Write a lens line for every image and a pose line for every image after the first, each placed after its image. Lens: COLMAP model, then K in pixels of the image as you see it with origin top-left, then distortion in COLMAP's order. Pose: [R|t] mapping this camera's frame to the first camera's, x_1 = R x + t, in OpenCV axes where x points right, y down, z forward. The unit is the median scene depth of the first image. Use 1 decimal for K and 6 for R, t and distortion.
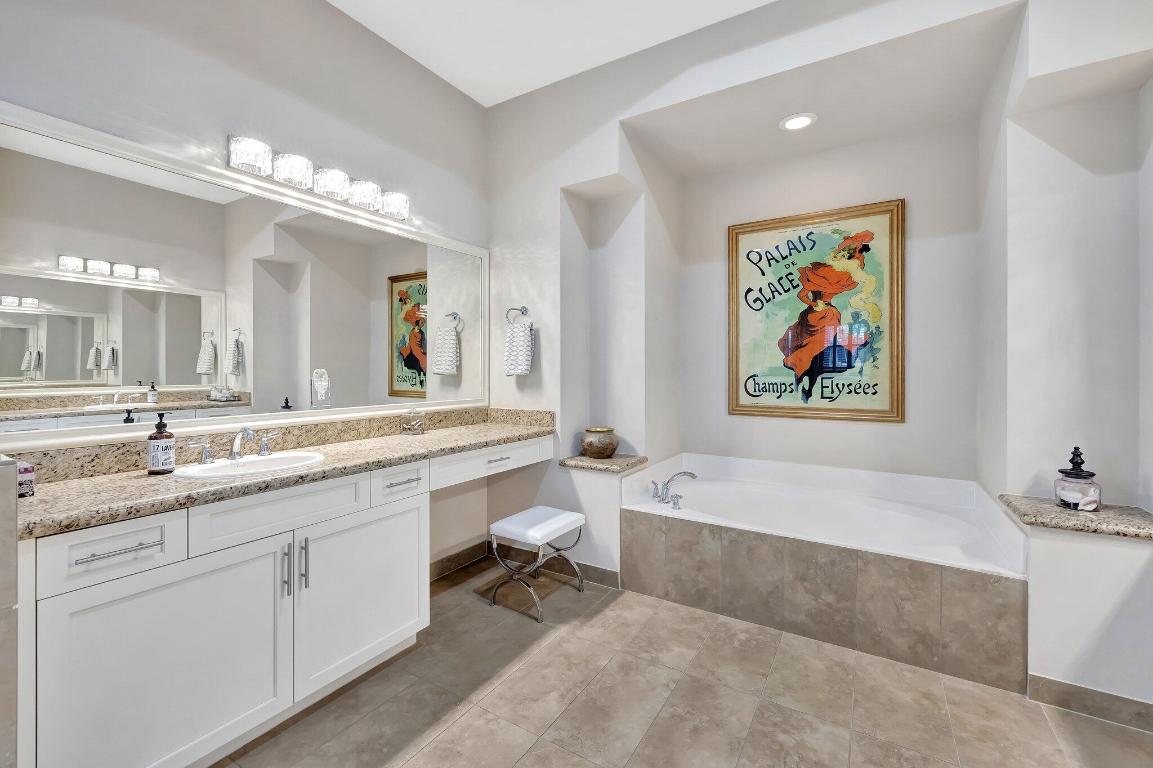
lens RADIAL K [[485.7, 0, 573.2], [0, 485.7, 364.7], [0, 0, 1]] dist [0.000015, 0.000053]
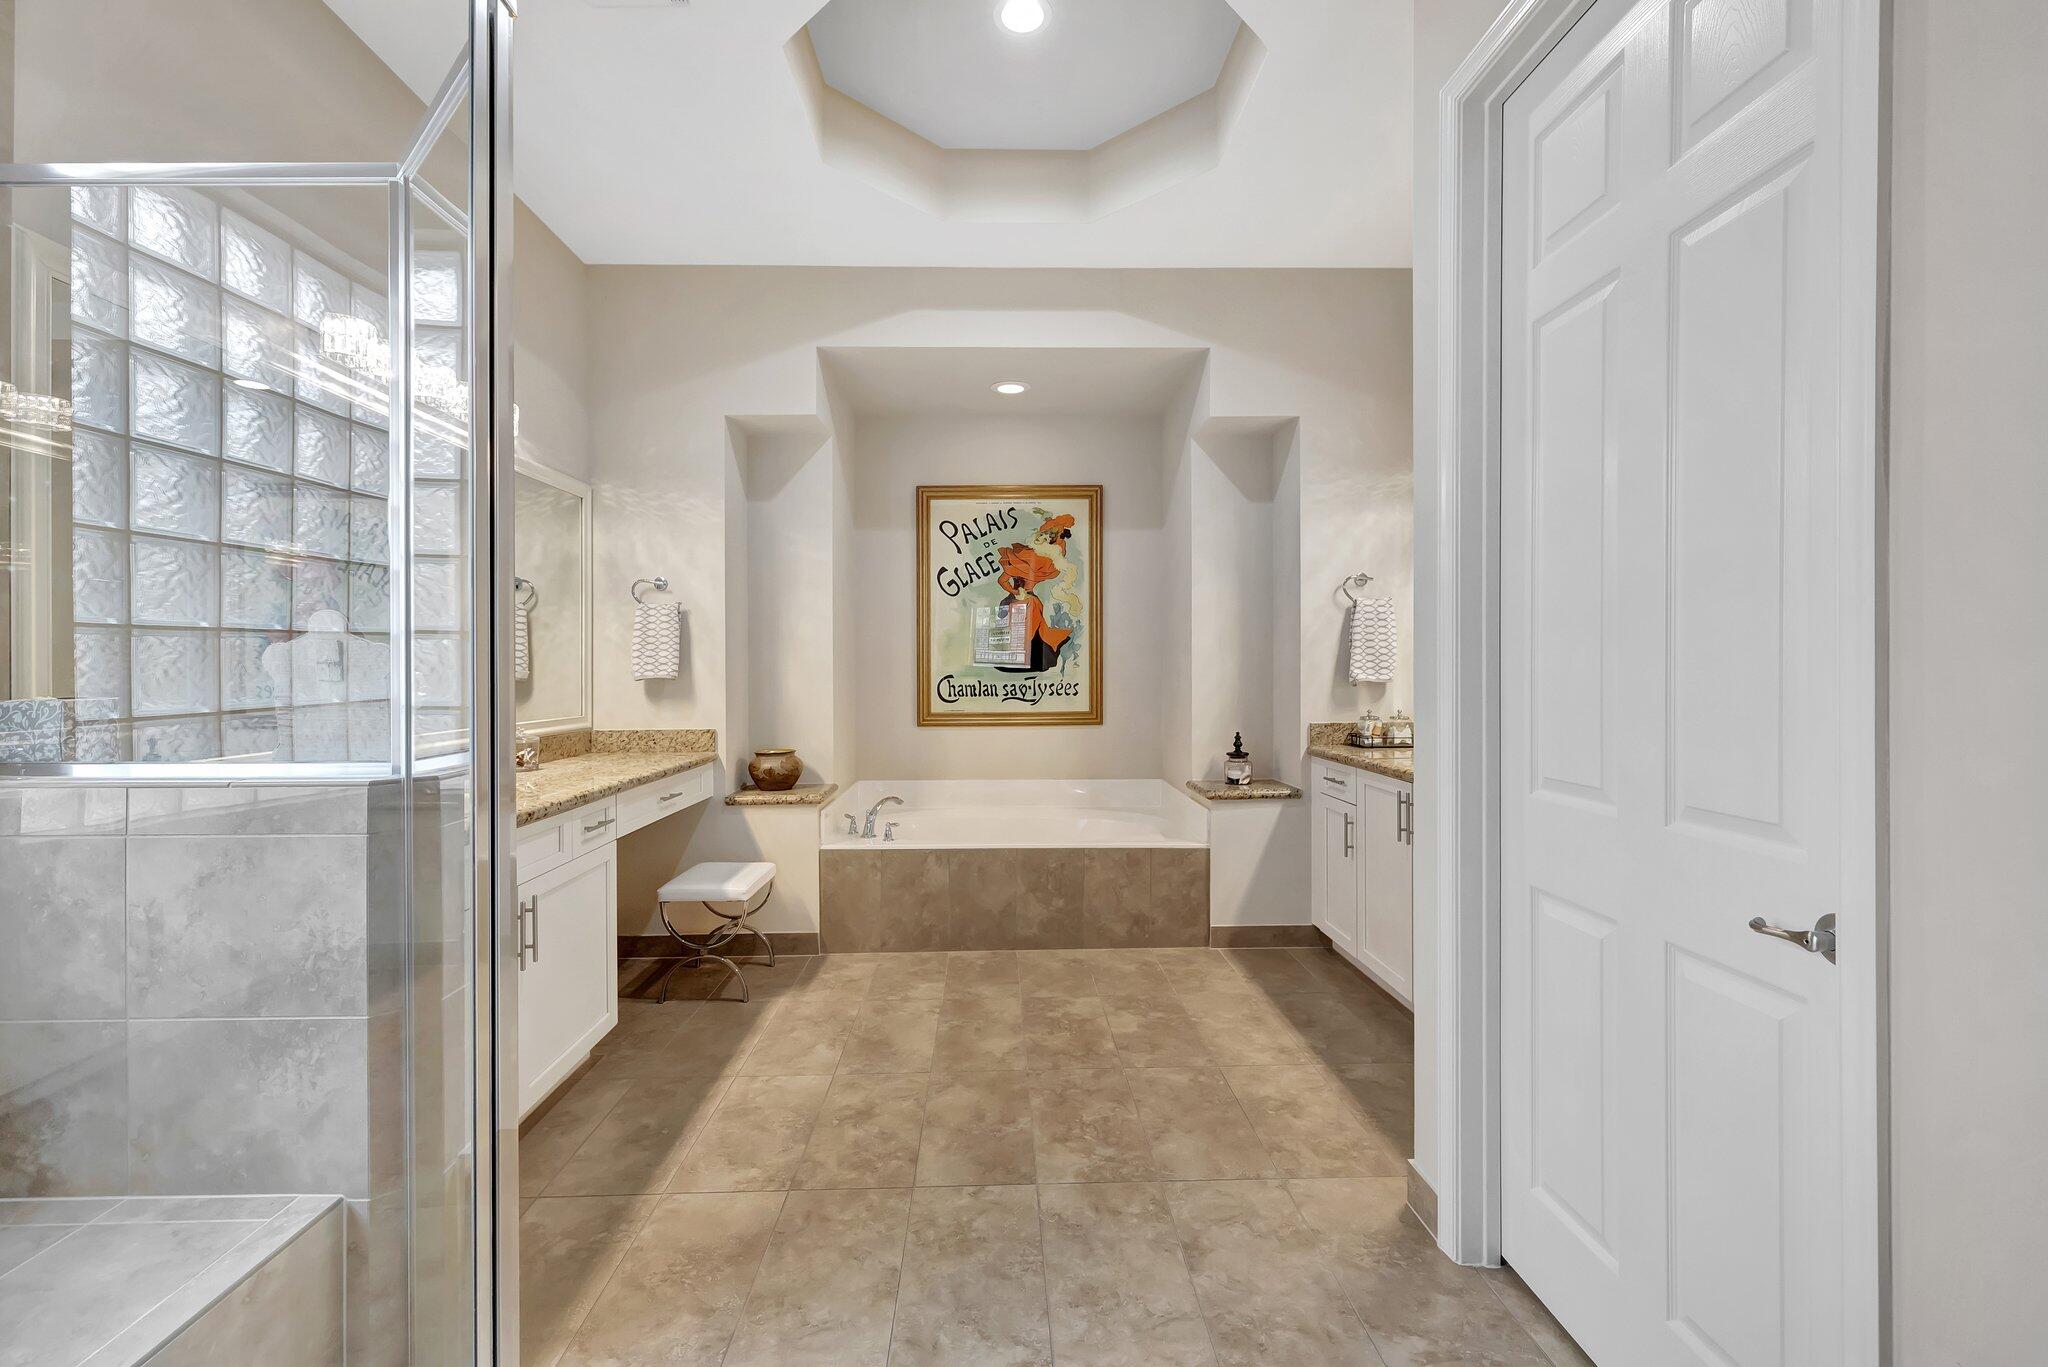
lens RADIAL K [[866.6, 0, 1025.7], [0, 866.6, 655.1], [0, 0, 1]] dist [0.000940, 0.000257]
pose [[0.829120, 0.002685, 0.559064, -0.369132], [0.001547, 0.999974, -0.007096, -0.002475], [-0.559068, 0.006749, 0.829094, -0.298406]]
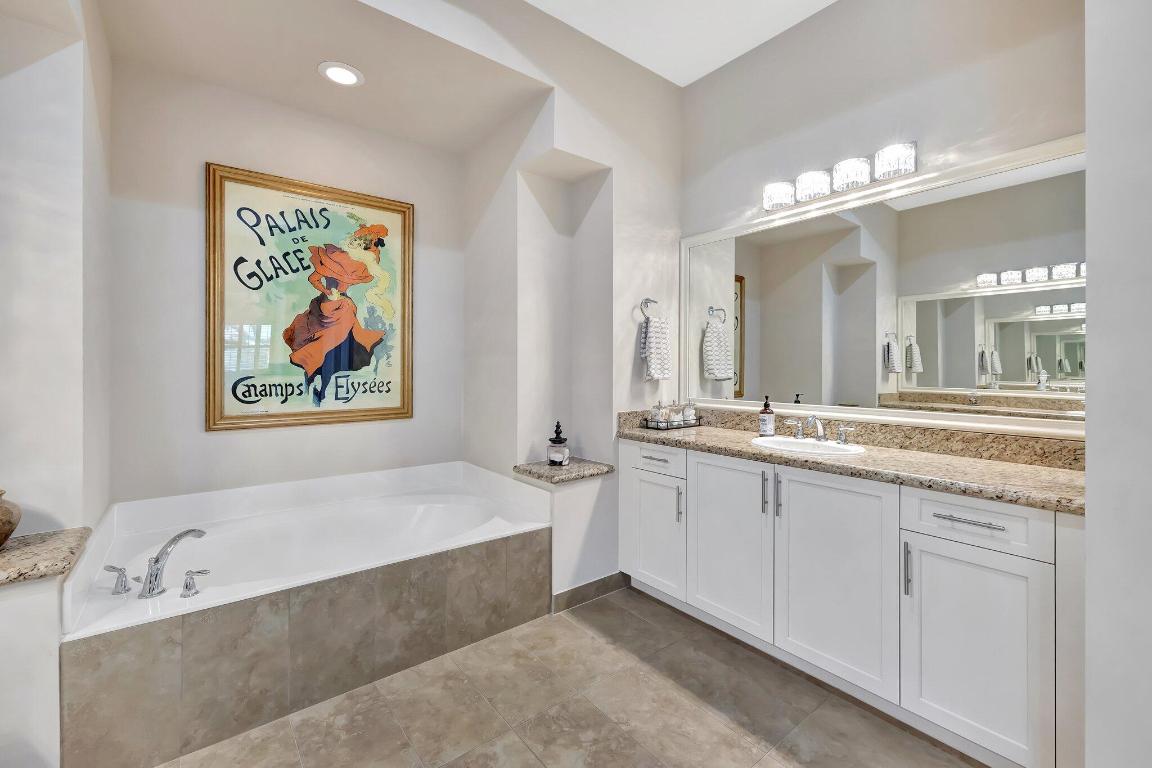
lens RADIAL K [[480.6, 0, 575.8], [0, 480.6, 366.6], [0, 0, 1]] dist [-0.000259, -0.000231]
pose [[0.342484, -0.000457, 0.939524, -0.172255], [-0.009123, 0.999951, 0.003812, 0.001710], [-0.939479, -0.009877, 0.342463, 0.306238]]
